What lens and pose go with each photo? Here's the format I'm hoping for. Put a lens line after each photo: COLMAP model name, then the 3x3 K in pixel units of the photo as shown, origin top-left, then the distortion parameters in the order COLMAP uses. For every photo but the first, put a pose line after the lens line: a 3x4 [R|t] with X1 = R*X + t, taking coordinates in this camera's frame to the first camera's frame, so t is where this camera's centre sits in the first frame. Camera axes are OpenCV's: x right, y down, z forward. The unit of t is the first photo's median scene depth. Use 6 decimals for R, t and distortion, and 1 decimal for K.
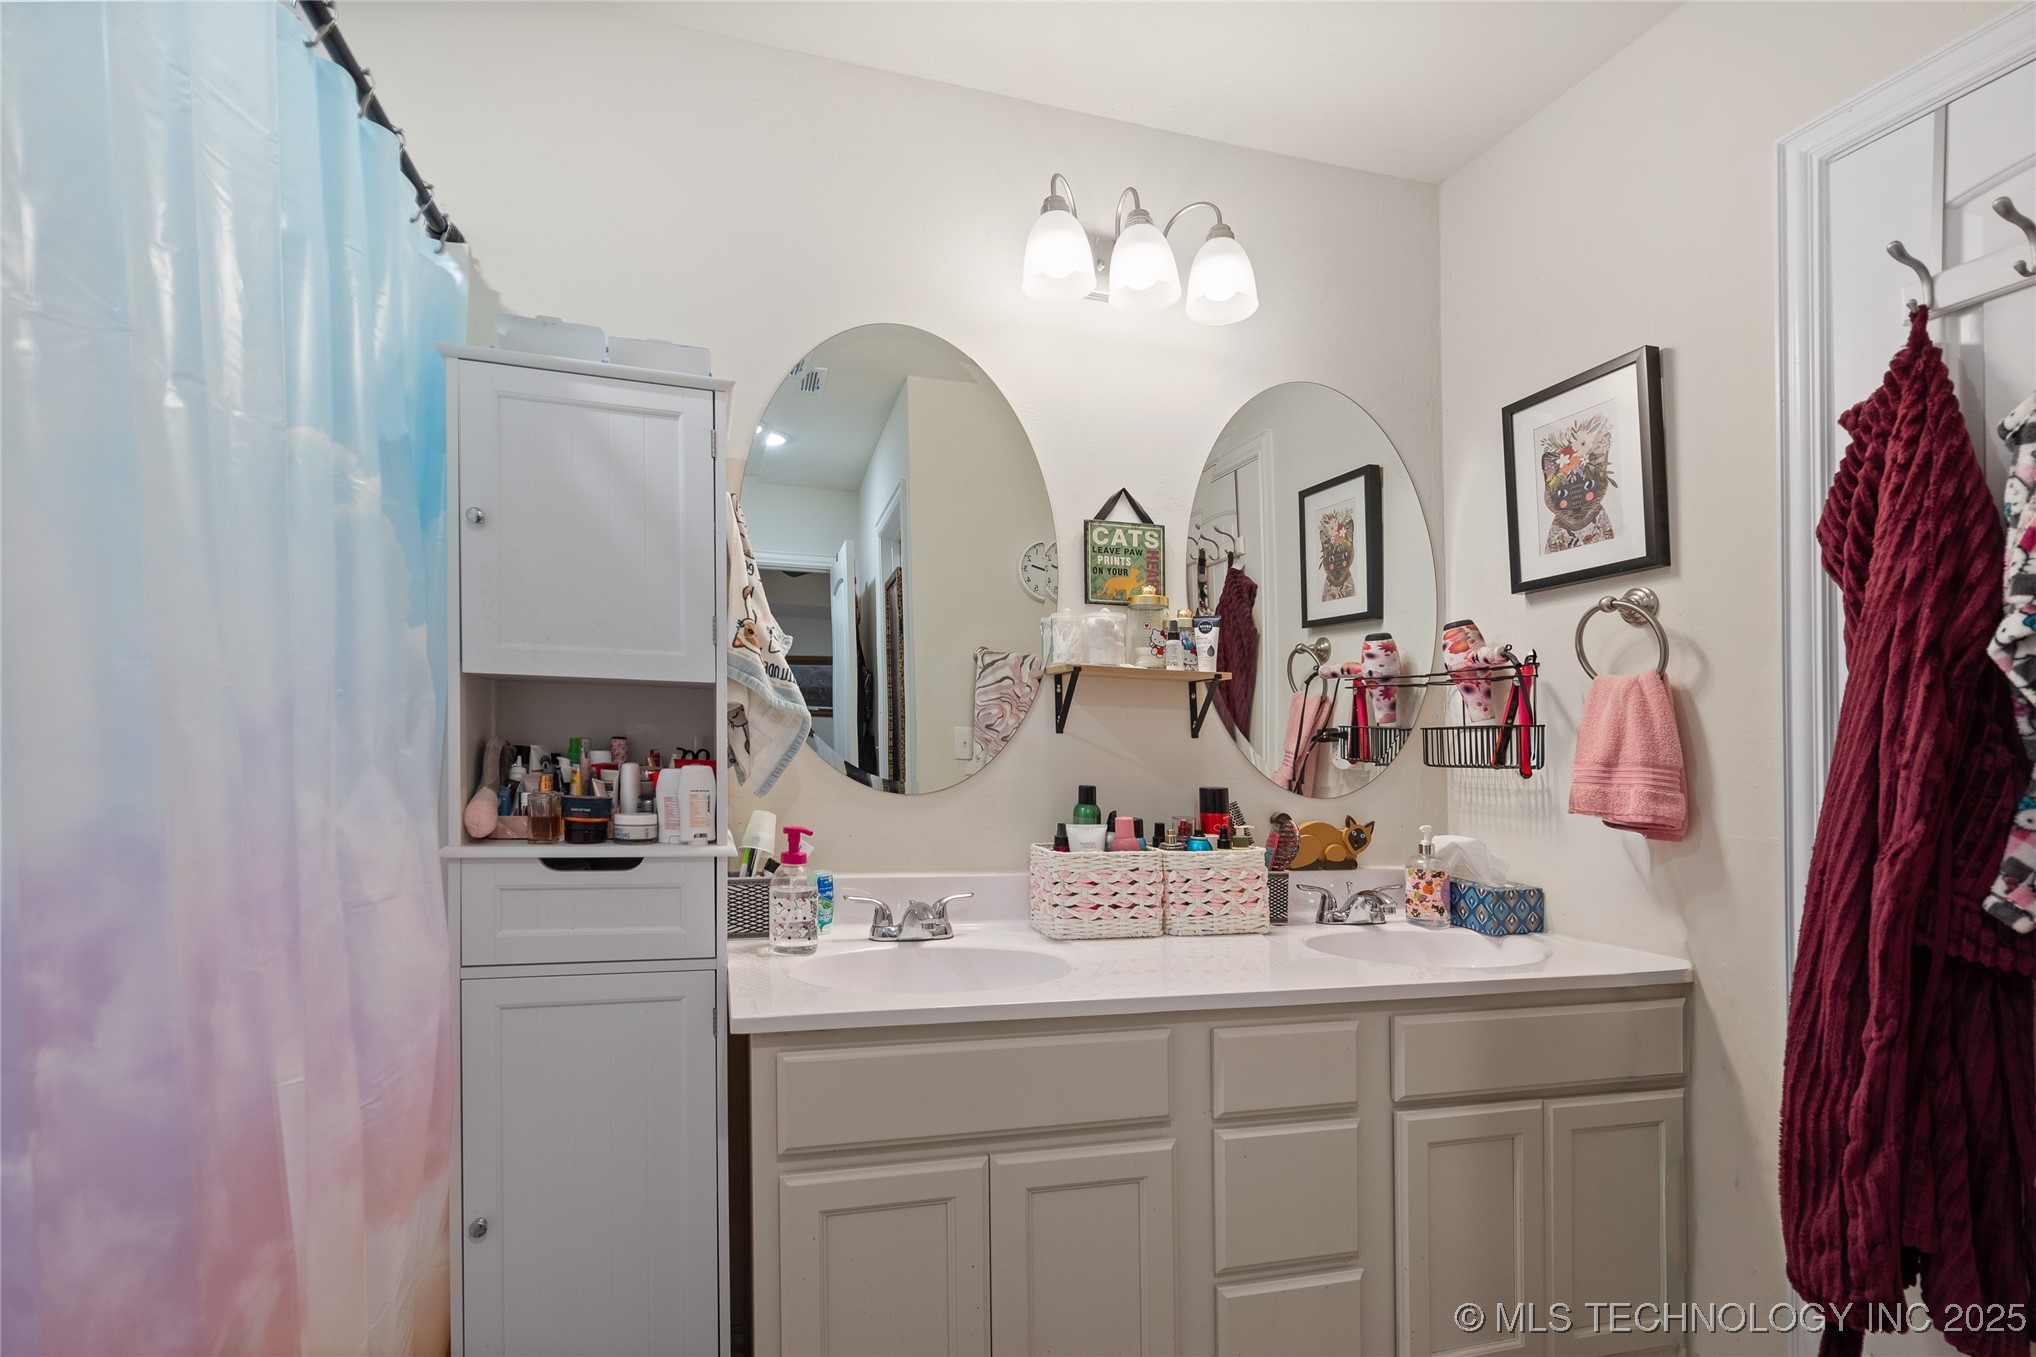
lens RADIAL K [[950.6, 0, 1071.0], [0, 950.6, 840.0], [0, 0, 1]] dist [-0.001984, 0.001701]
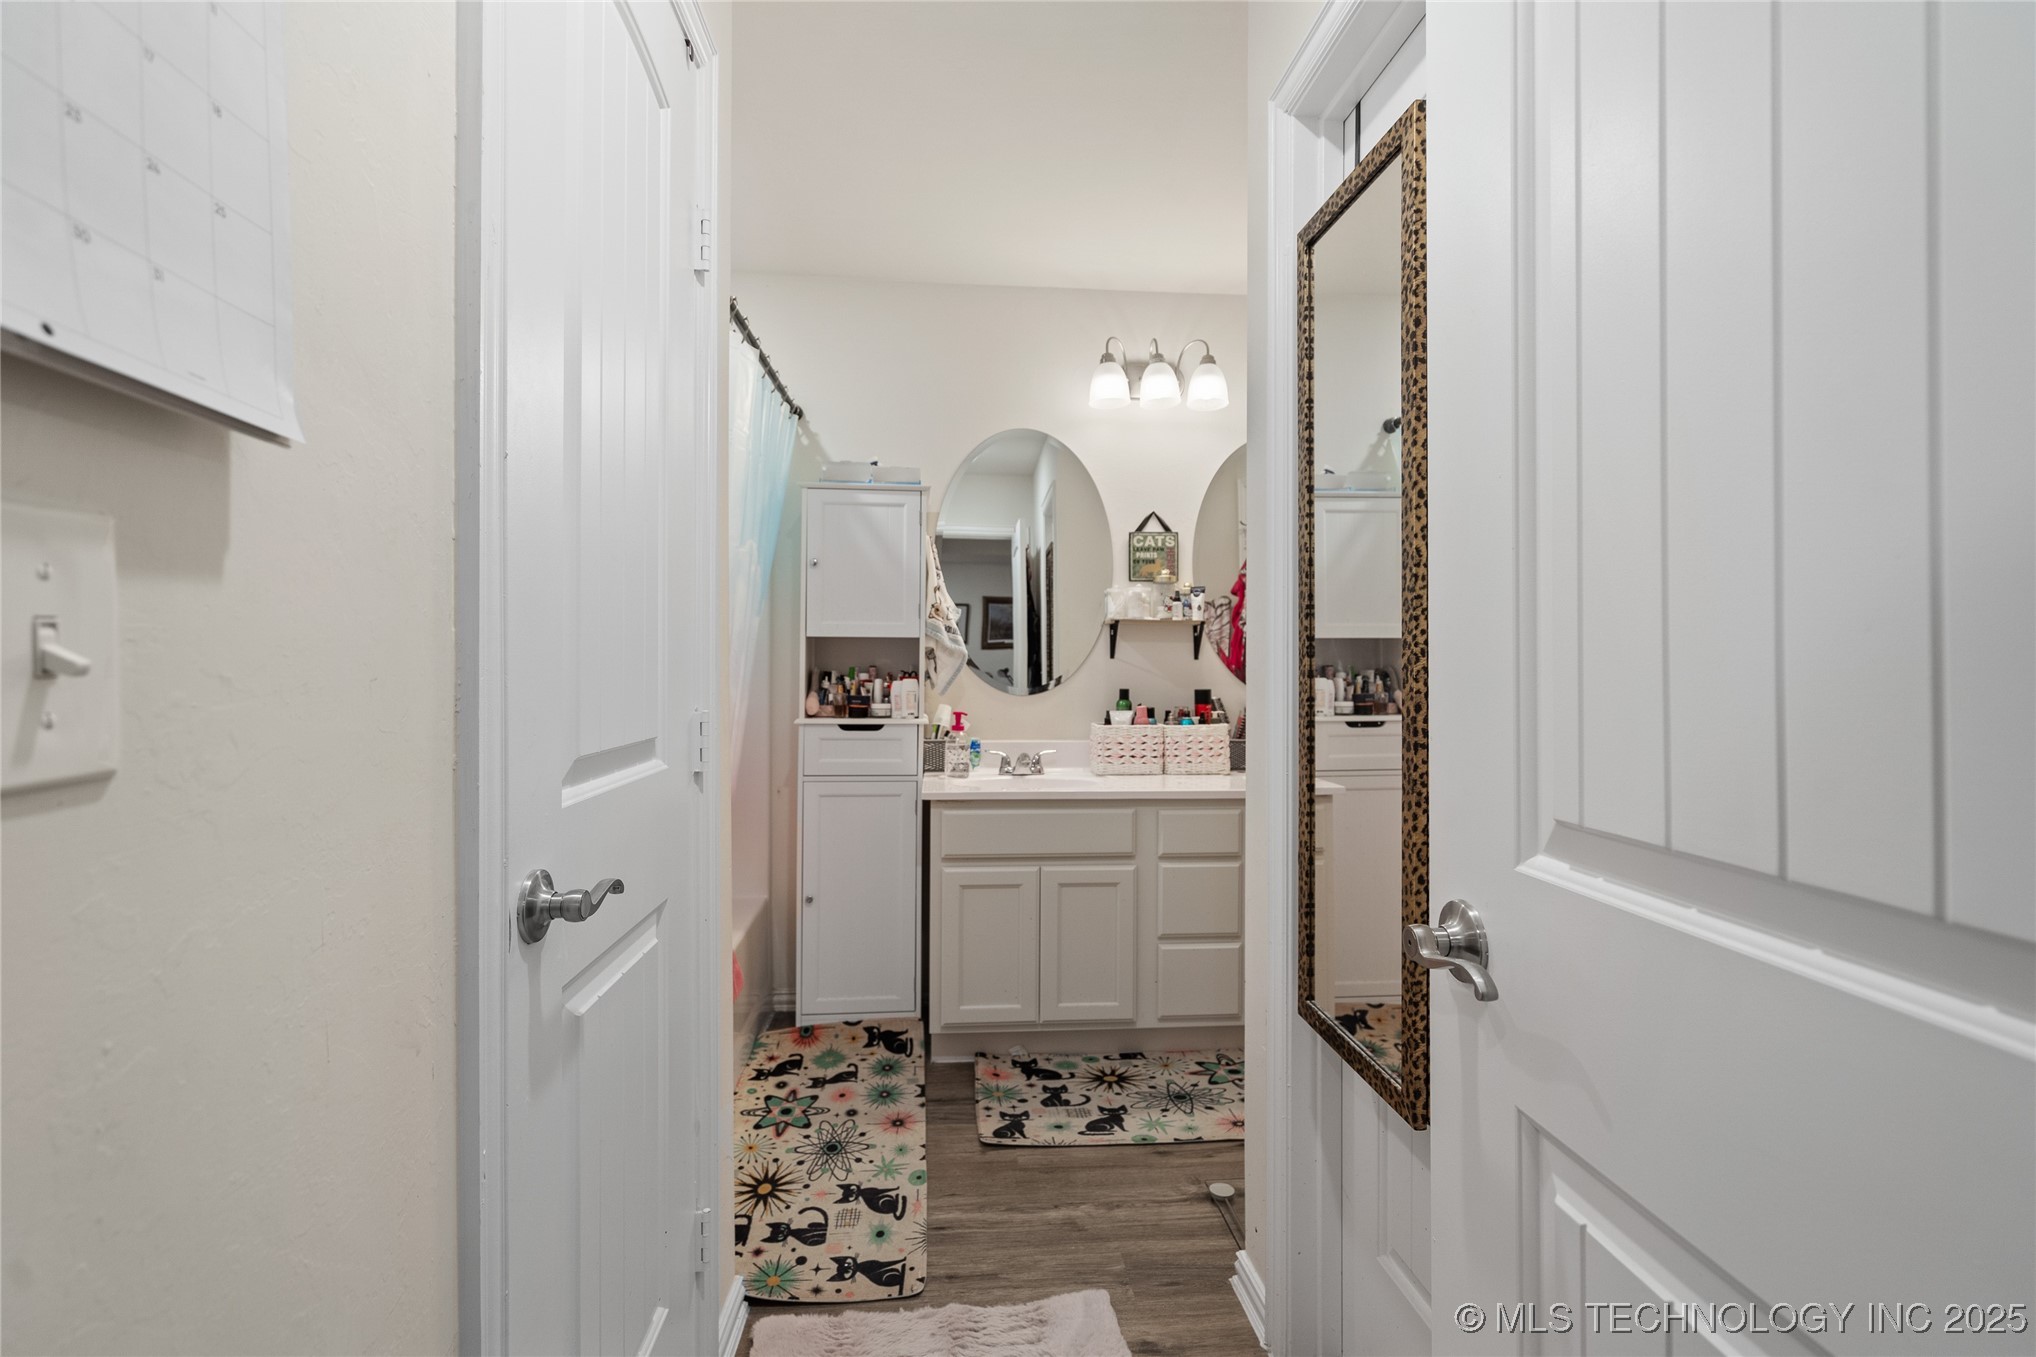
lens RADIAL K [[950.6, 0, 1026.8], [0, 950.6, 665.9], [0, 0, 1]] dist [-0.001984, 0.001701]
pose [[0.967119, -0.020635, -0.253486, 0.309102], [-0.005697, 0.994695, -0.102707, 0.086275], [0.254260, 0.100774, 0.961871, -0.759843]]
